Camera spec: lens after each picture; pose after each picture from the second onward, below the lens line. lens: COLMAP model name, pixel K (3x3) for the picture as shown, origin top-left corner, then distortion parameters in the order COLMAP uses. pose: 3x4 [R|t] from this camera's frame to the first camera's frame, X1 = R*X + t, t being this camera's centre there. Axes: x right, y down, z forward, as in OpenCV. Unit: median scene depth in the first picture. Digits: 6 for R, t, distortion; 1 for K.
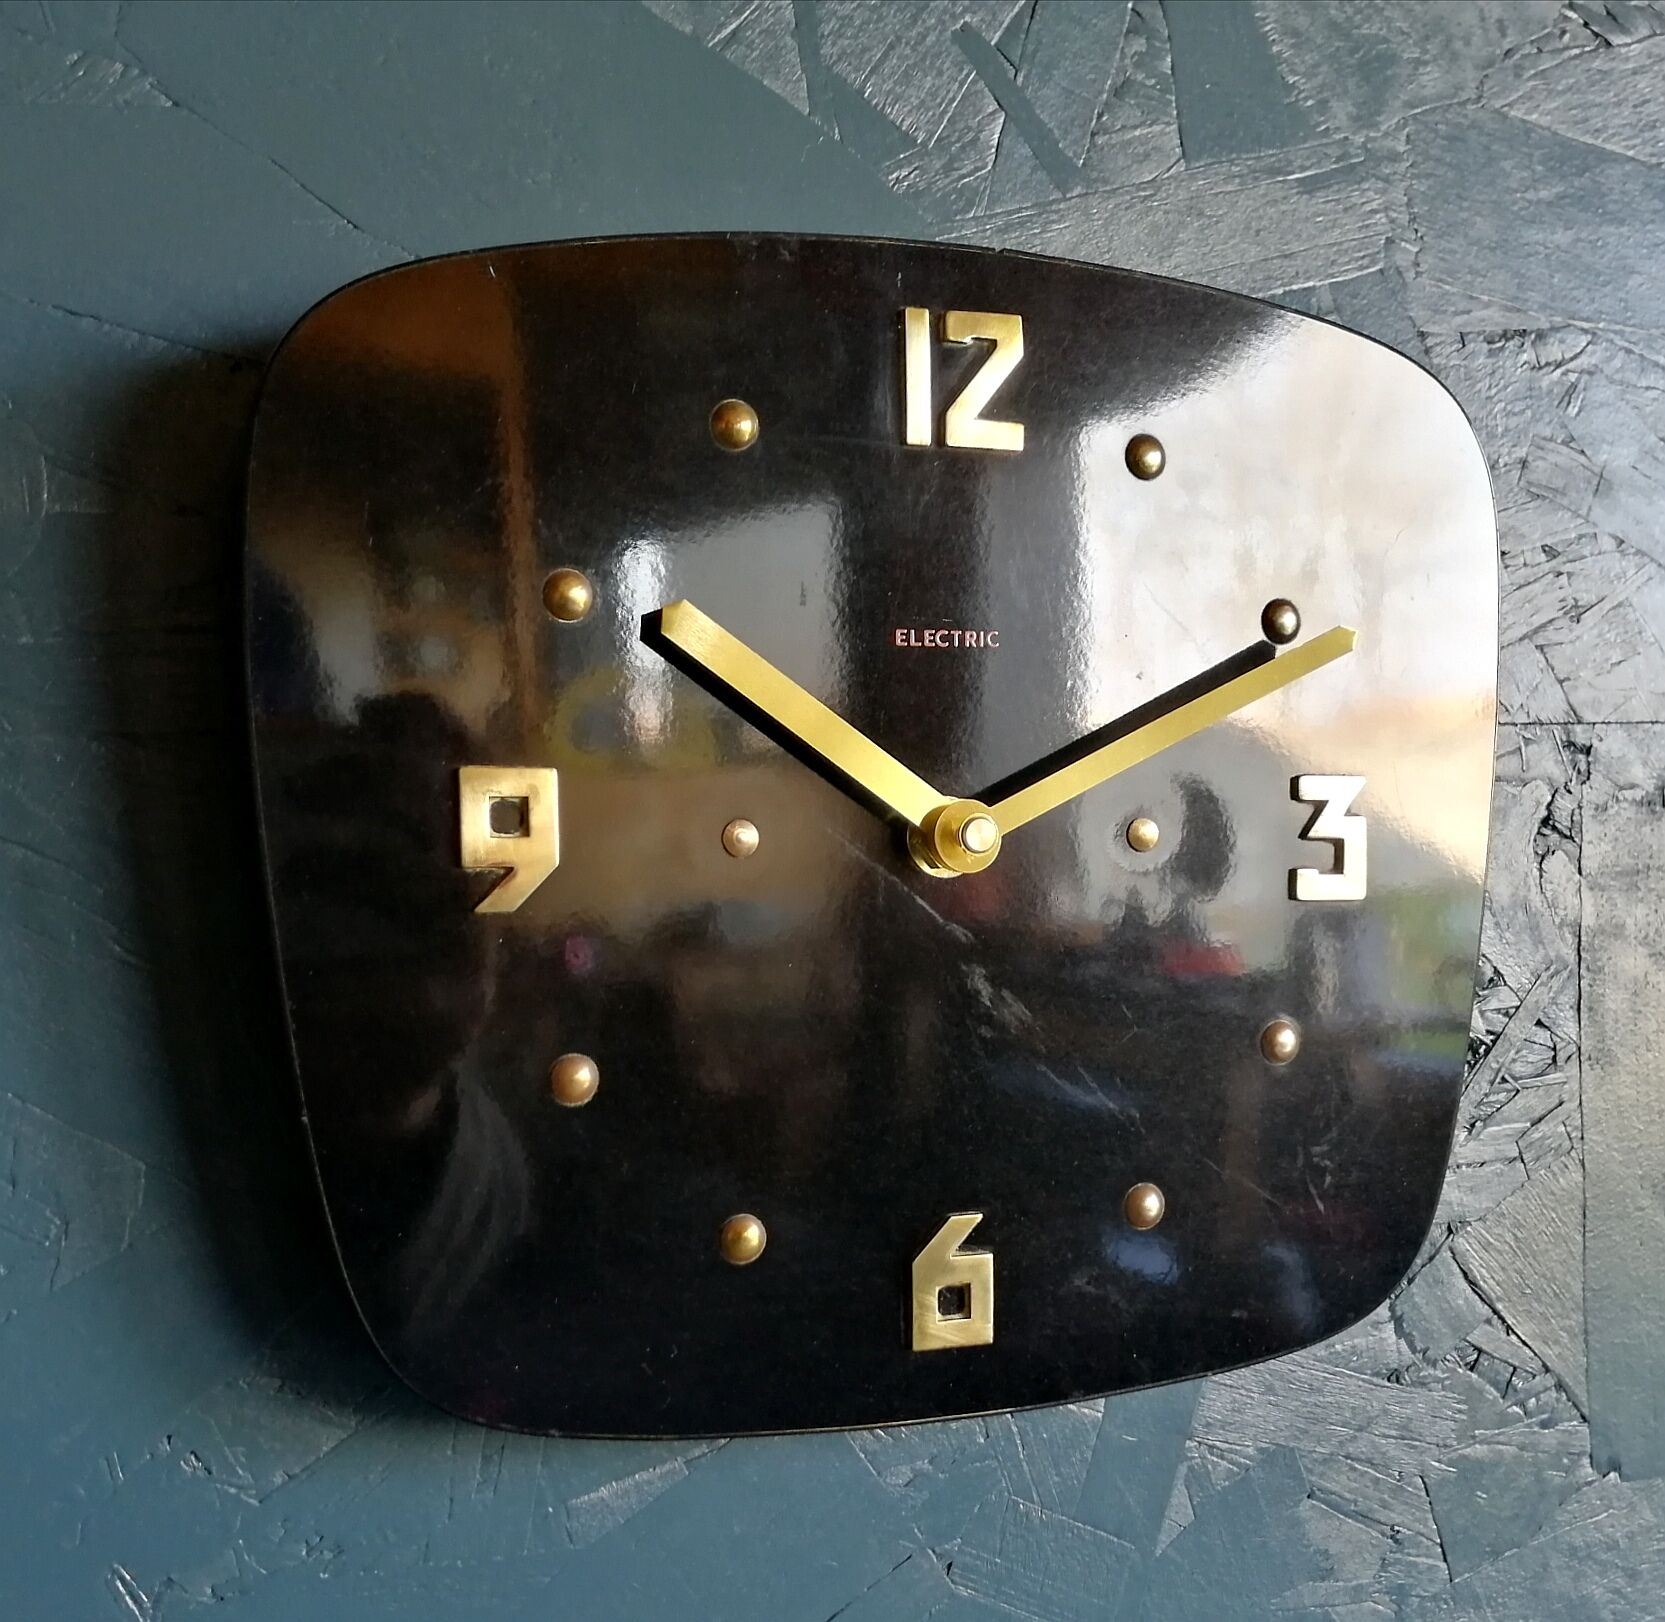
lens RADIAL K [[2101.6, 0, 832.7], [0, 2101.6, 975.4], [0, 0, 1]] dist [0.026797, -0.053789]
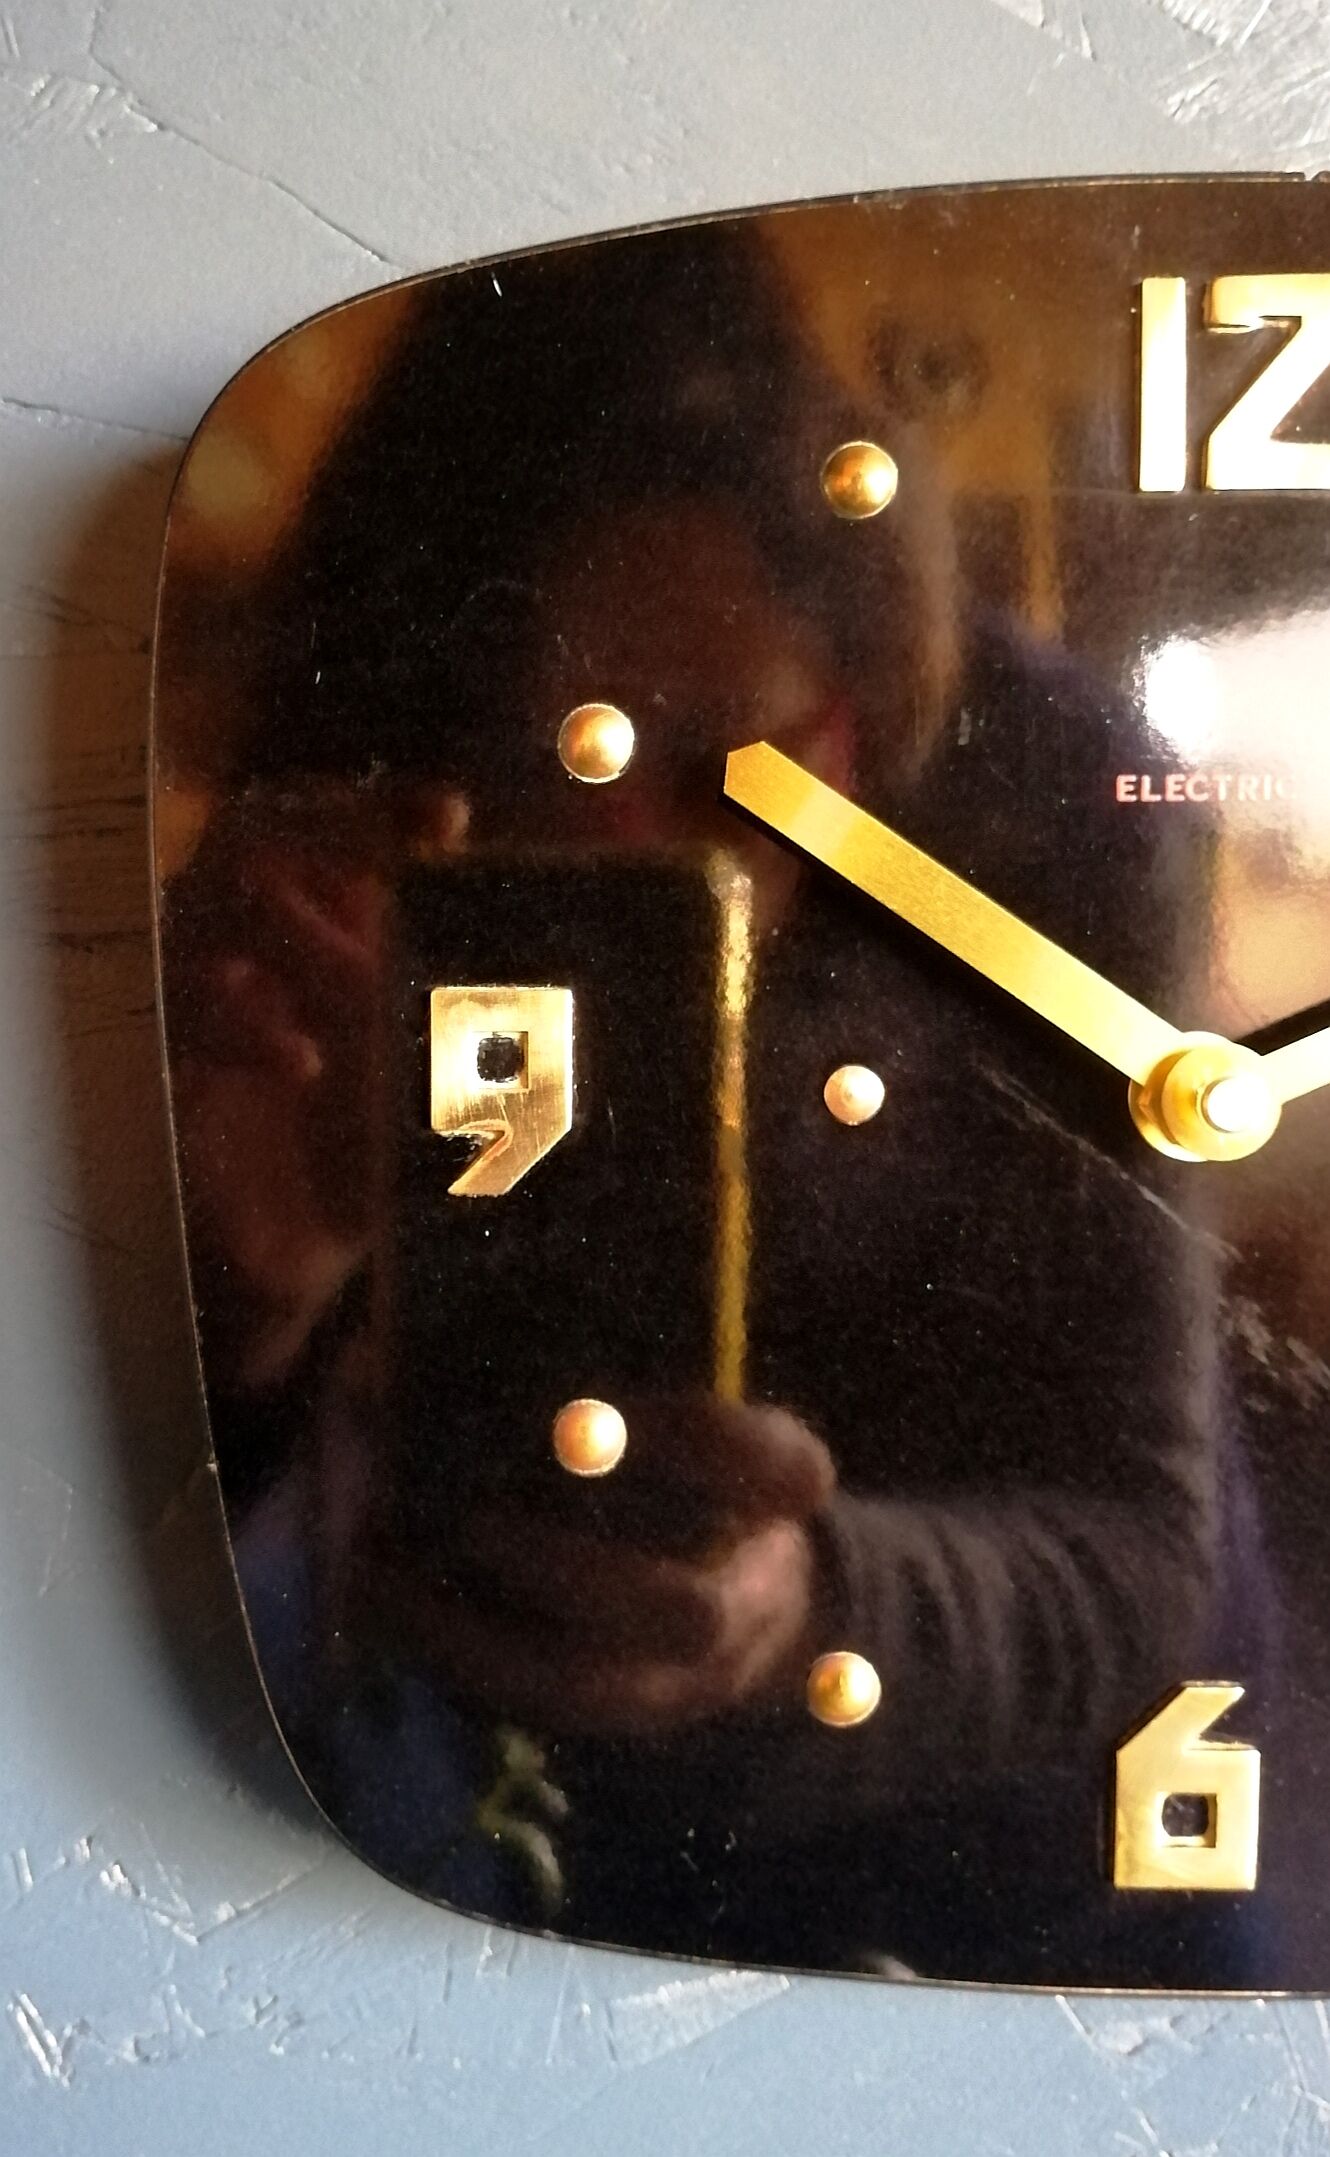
lens RADIAL K [[2046.0, 0, 524.3], [0, 2046.0, 1039.7], [0, 0, 1]] dist [-0.003119, -0.023126]
pose [[0.913141, 0.031933, -0.406391, 0.112256], [-0.037824, 0.999263, -0.006470, -0.067152], [0.405885, 0.021279, 0.913676, 0.326922]]
